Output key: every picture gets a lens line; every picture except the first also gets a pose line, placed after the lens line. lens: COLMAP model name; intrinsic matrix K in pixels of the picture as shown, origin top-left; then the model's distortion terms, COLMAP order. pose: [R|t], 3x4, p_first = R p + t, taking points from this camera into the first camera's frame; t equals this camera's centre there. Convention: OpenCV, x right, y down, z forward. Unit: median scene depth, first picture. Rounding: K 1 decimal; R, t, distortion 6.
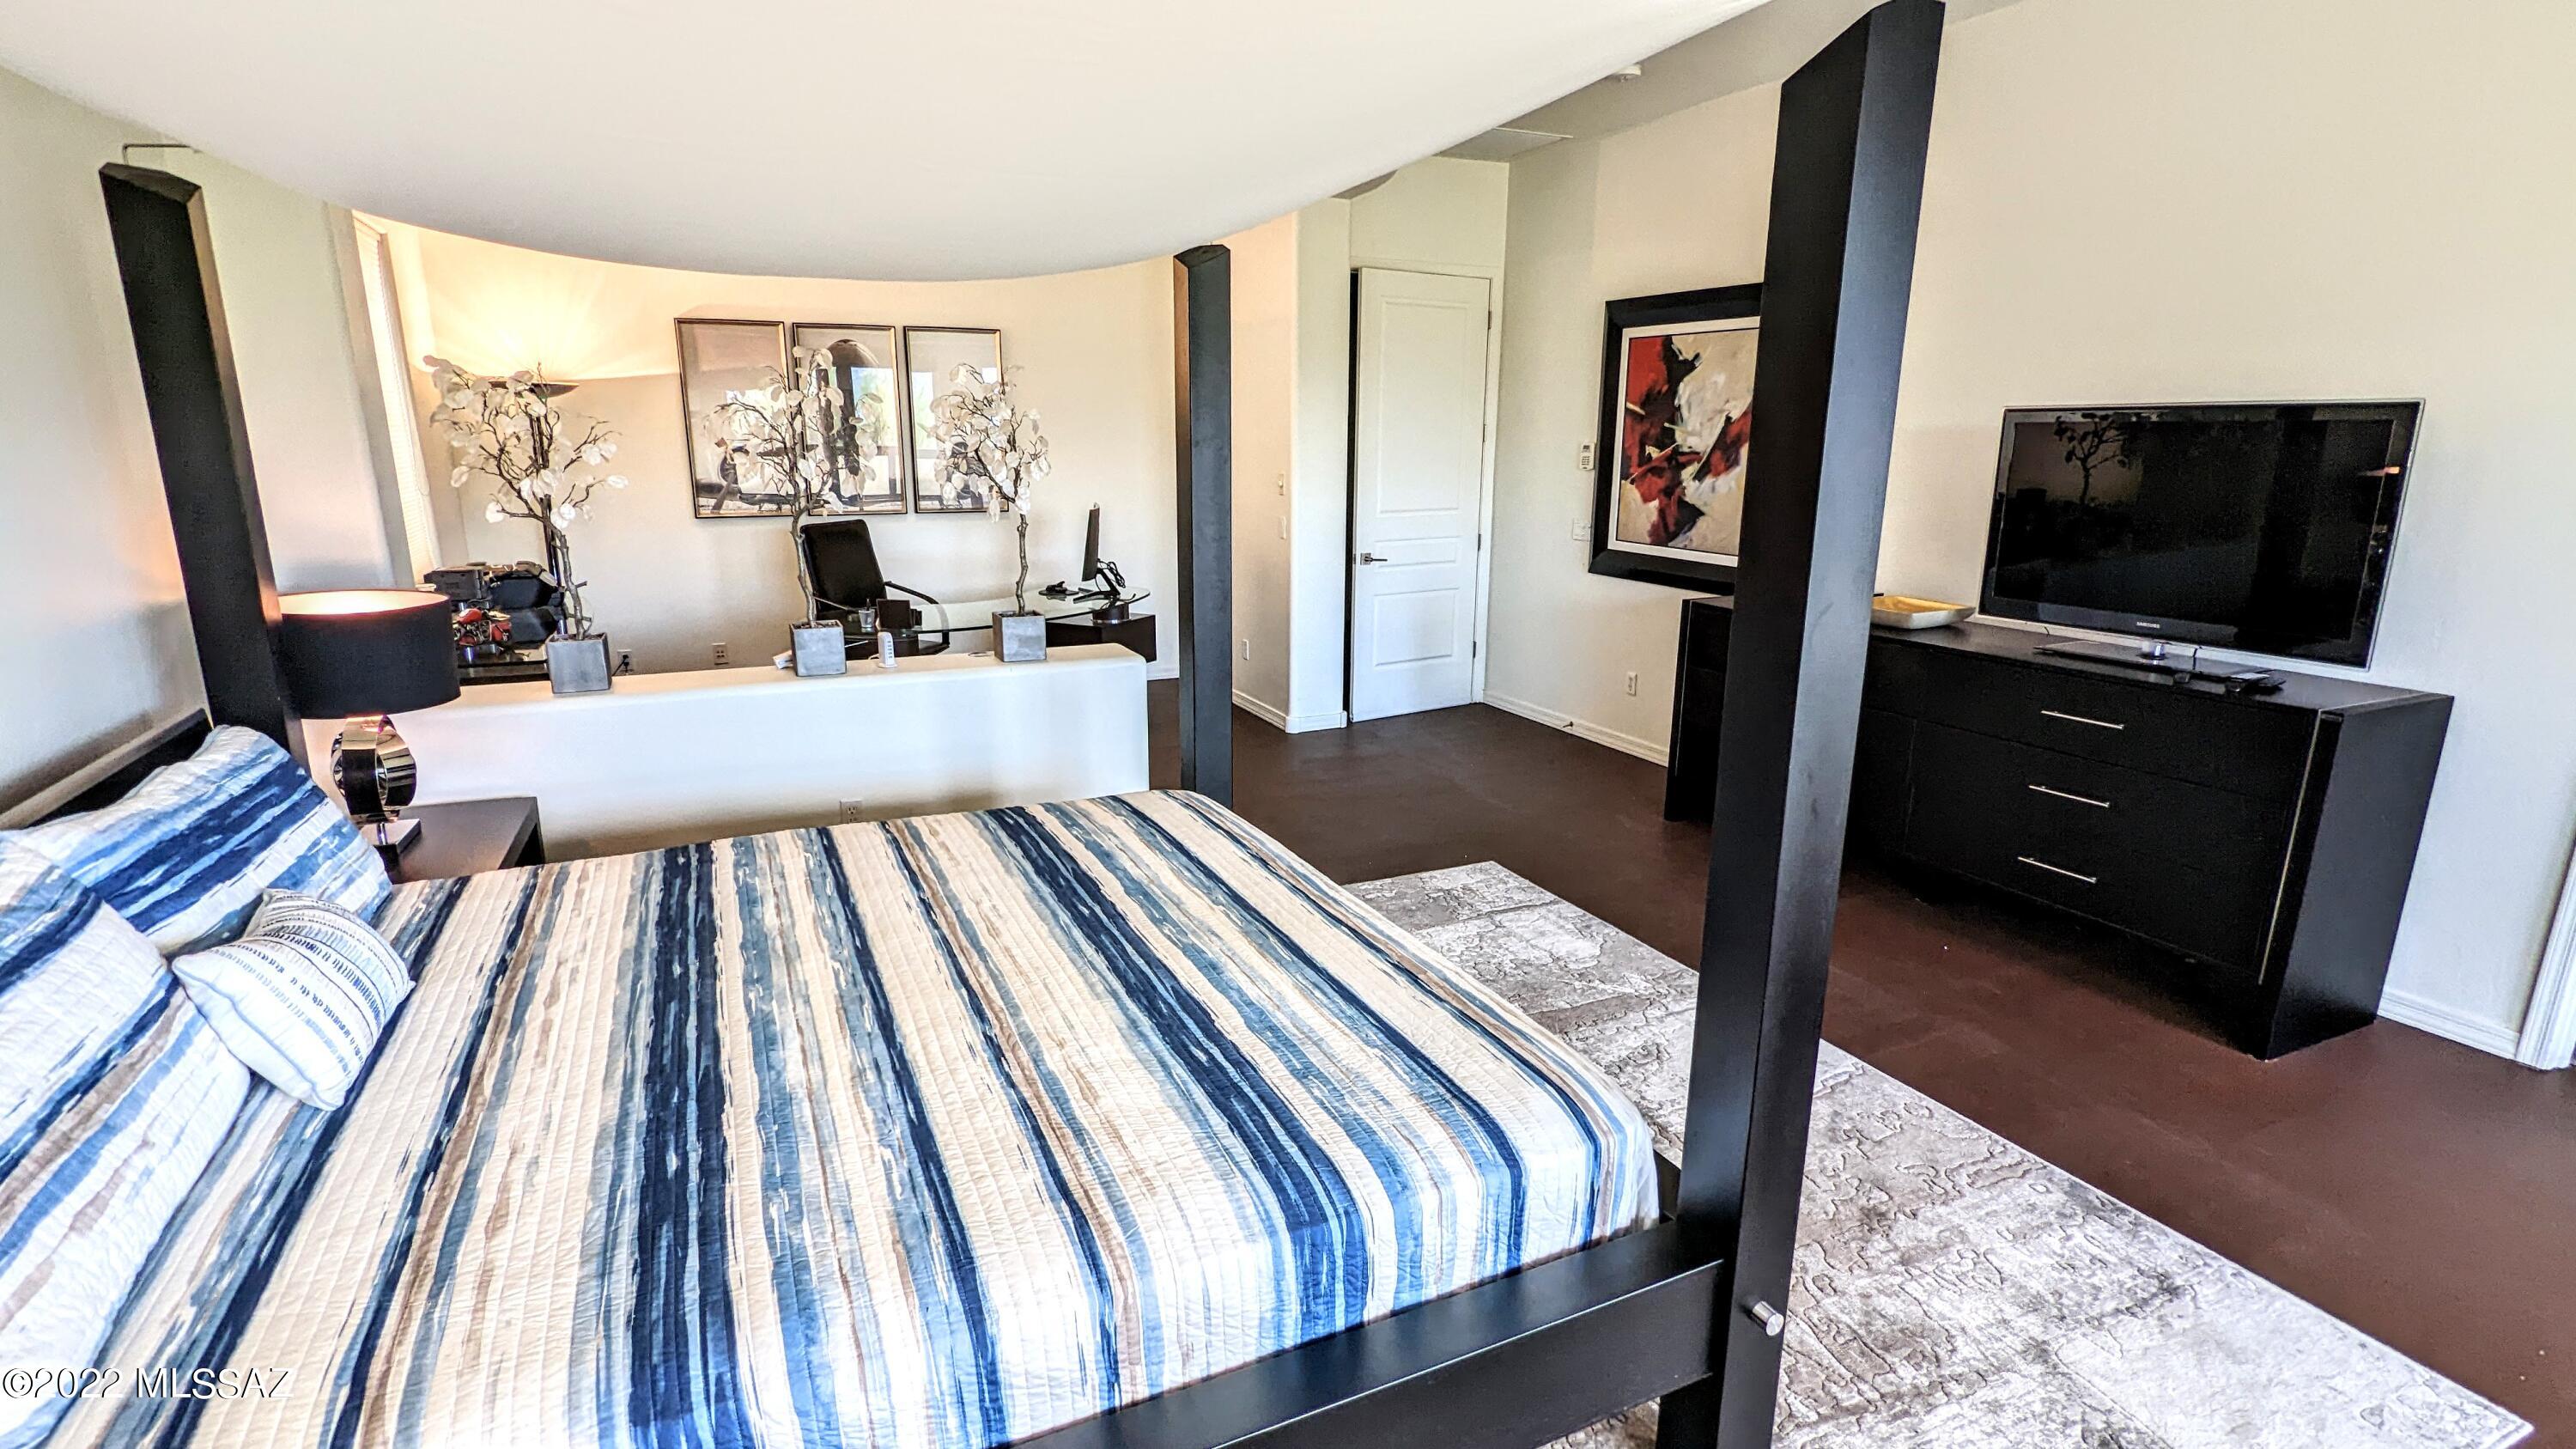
lens RADIAL K [[1209.8, 0, 1275.6], [0, 1209.8, 726.0], [0, 0, 1]] dist [-0.003566, 0.002080]
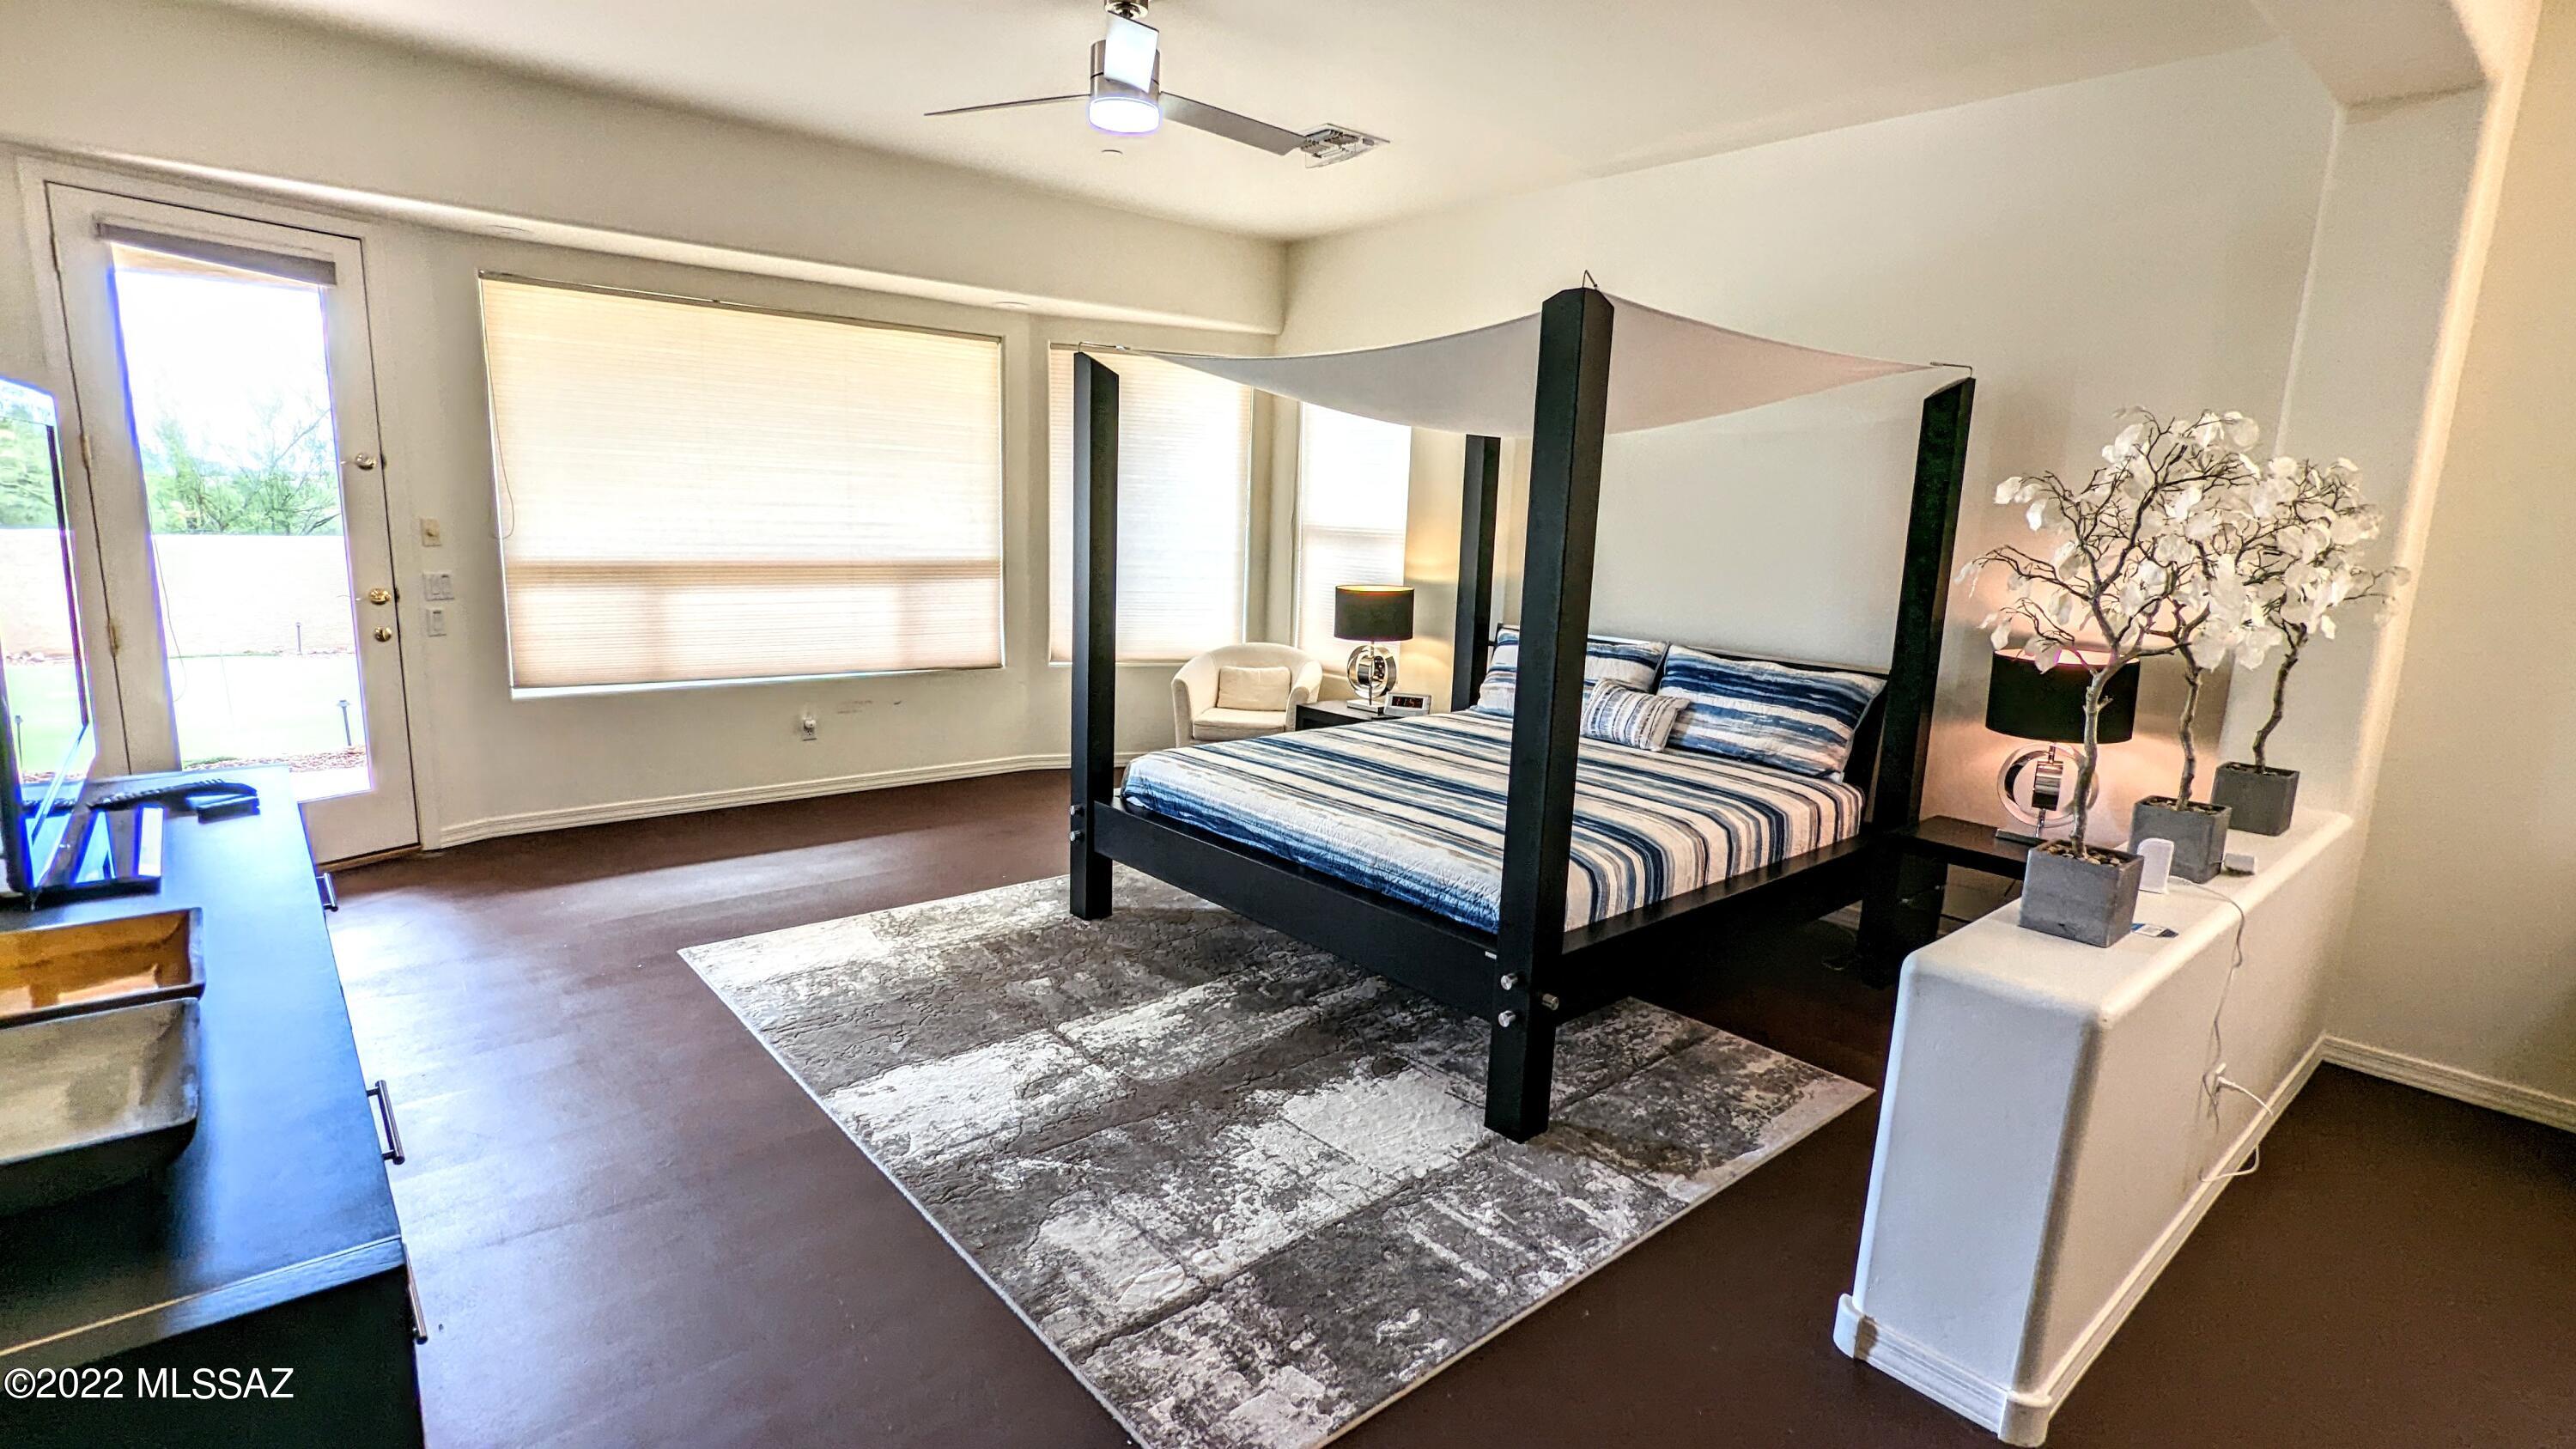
lens RADIAL K [[1209.8, 0, 1281.6], [0, 1209.8, 736.3], [0, 0, 1]] dist [-0.003566, 0.002080]
pose [[-0.964837, 0.005836, -0.262783, 0.190333], [-0.105611, 0.906898, 0.407900, -0.216563], [0.240698, 0.421310, -0.874393, 0.918866]]
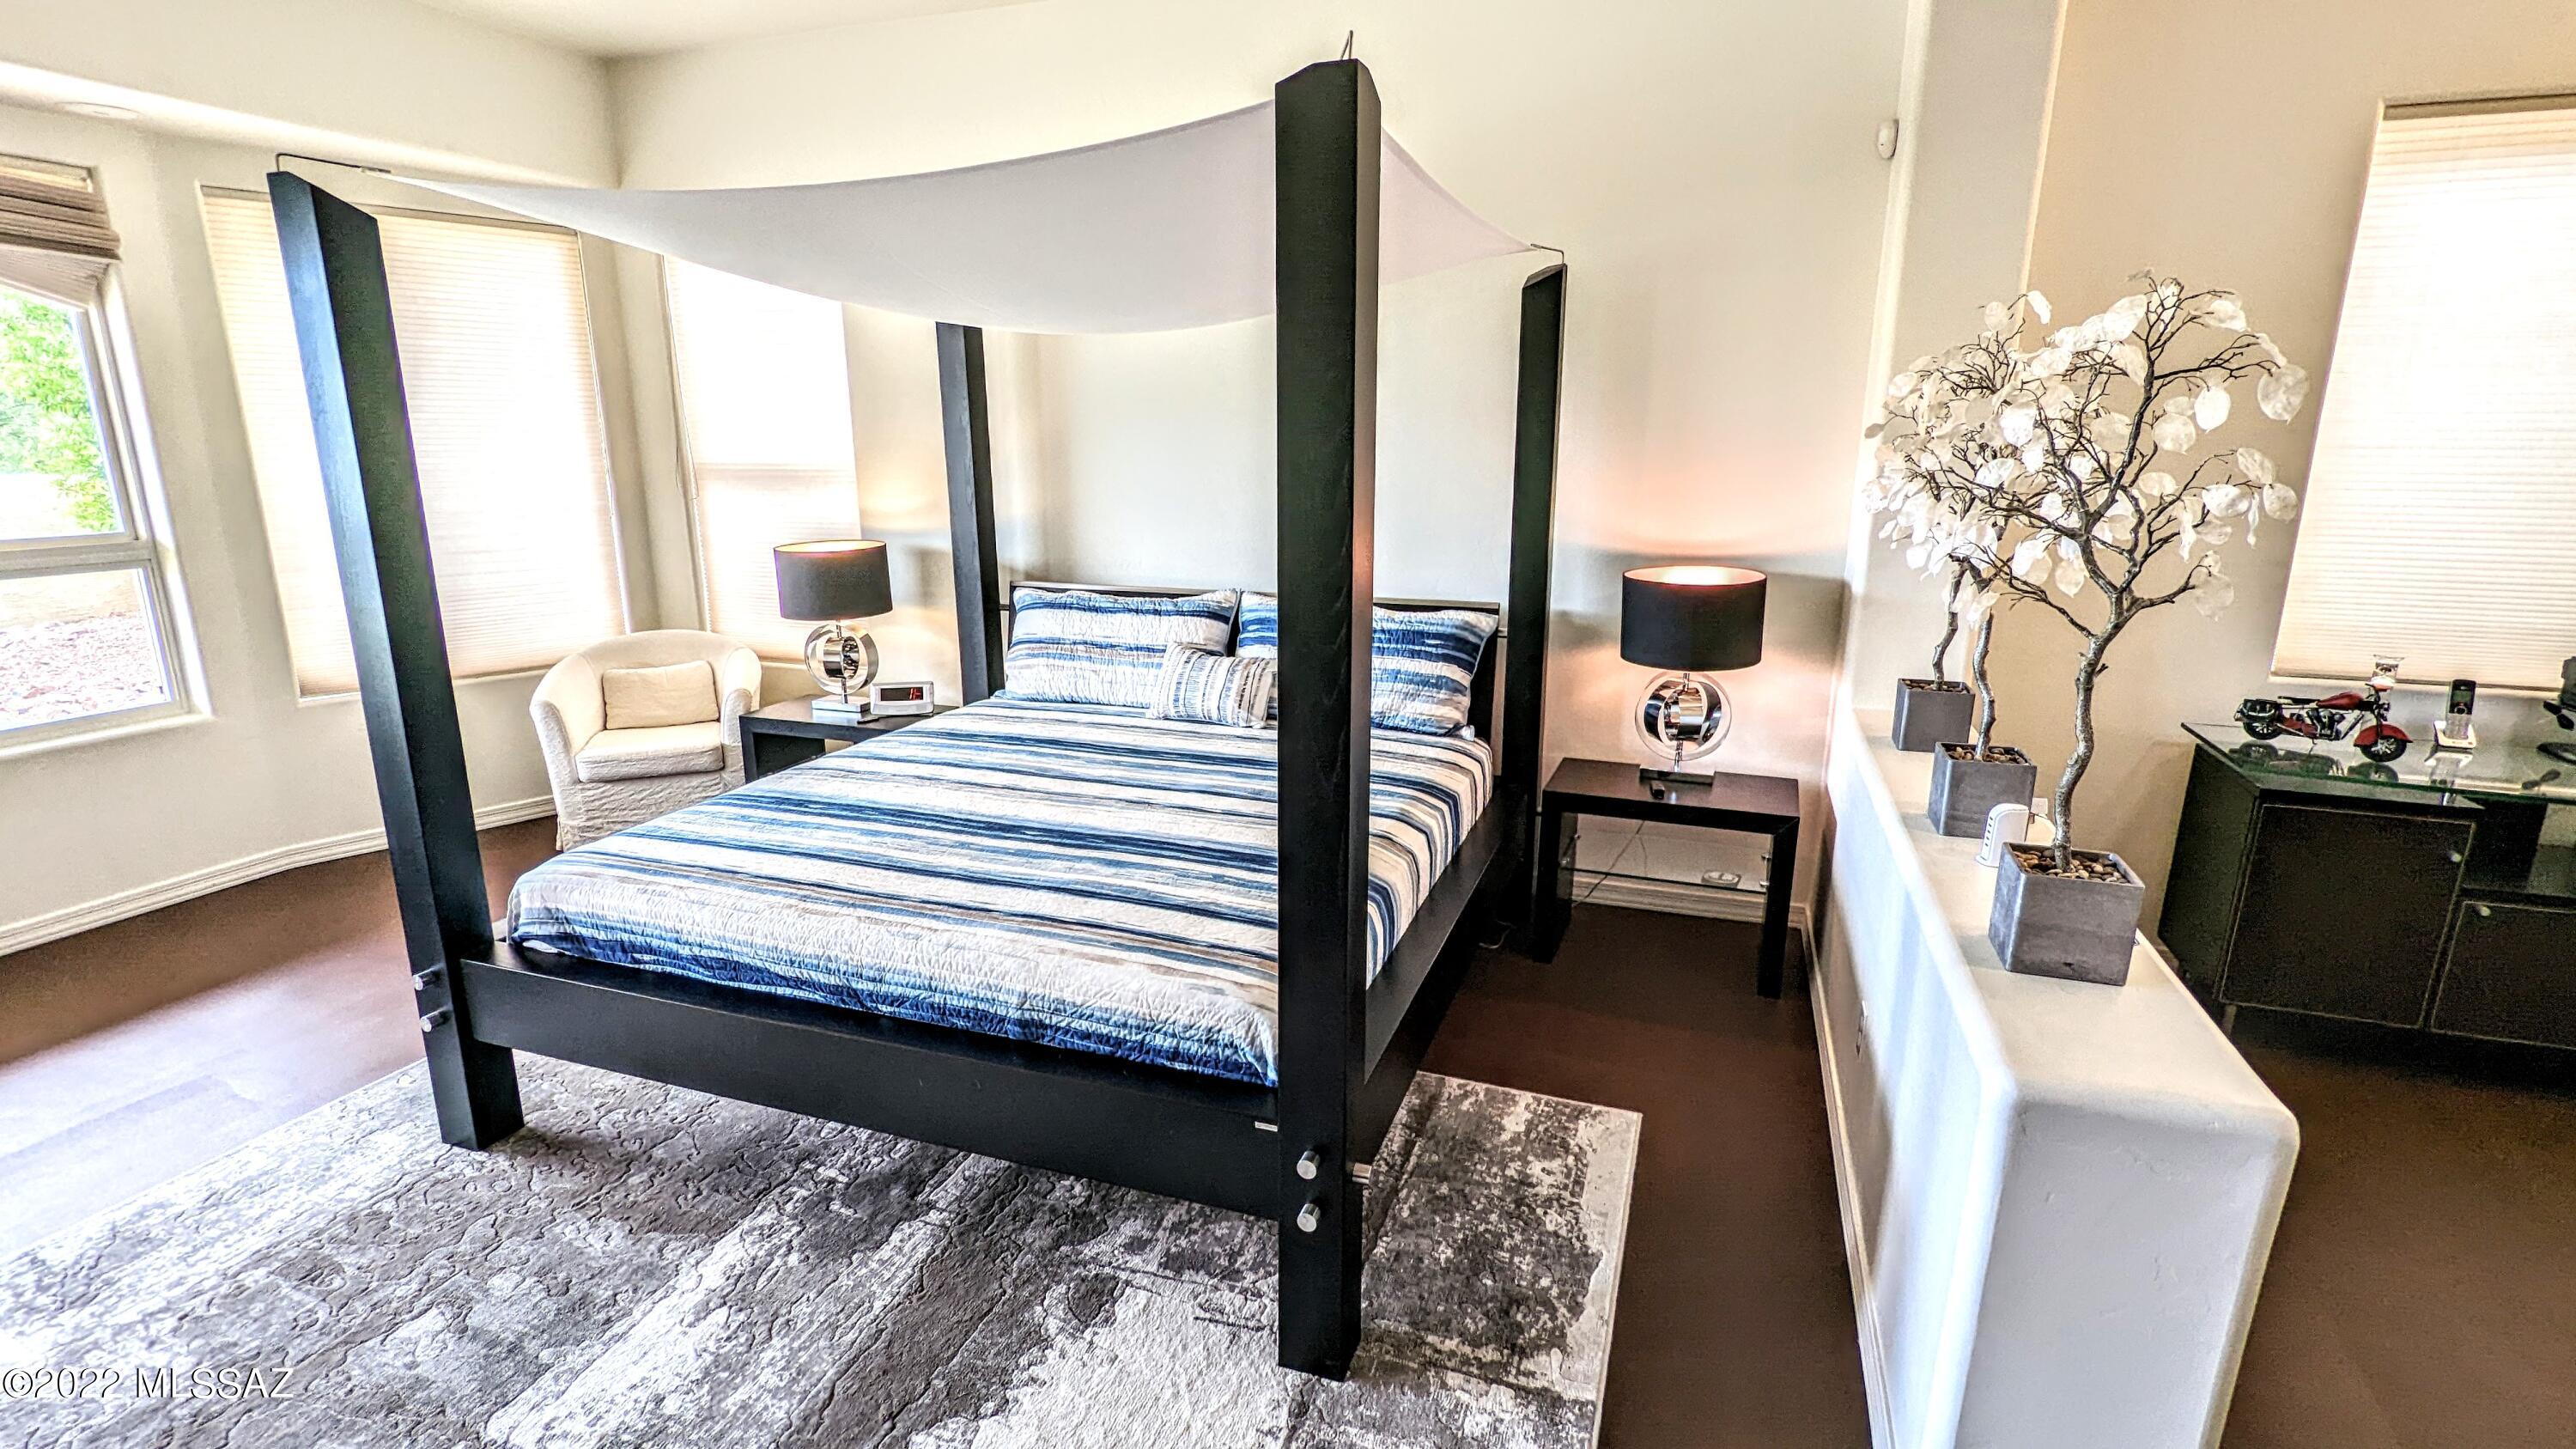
lens RADIAL K [[1209.8, 0, 1280.1], [0, 1209.8, 735.4], [0, 0, 1]] dist [-0.003566, 0.002080]
pose [[-0.713038, 0.160741, -0.682451, 0.180759], [-0.175680, 0.901353, 0.395854, -0.168031], [0.678759, 0.402152, -0.614459, 0.709563]]
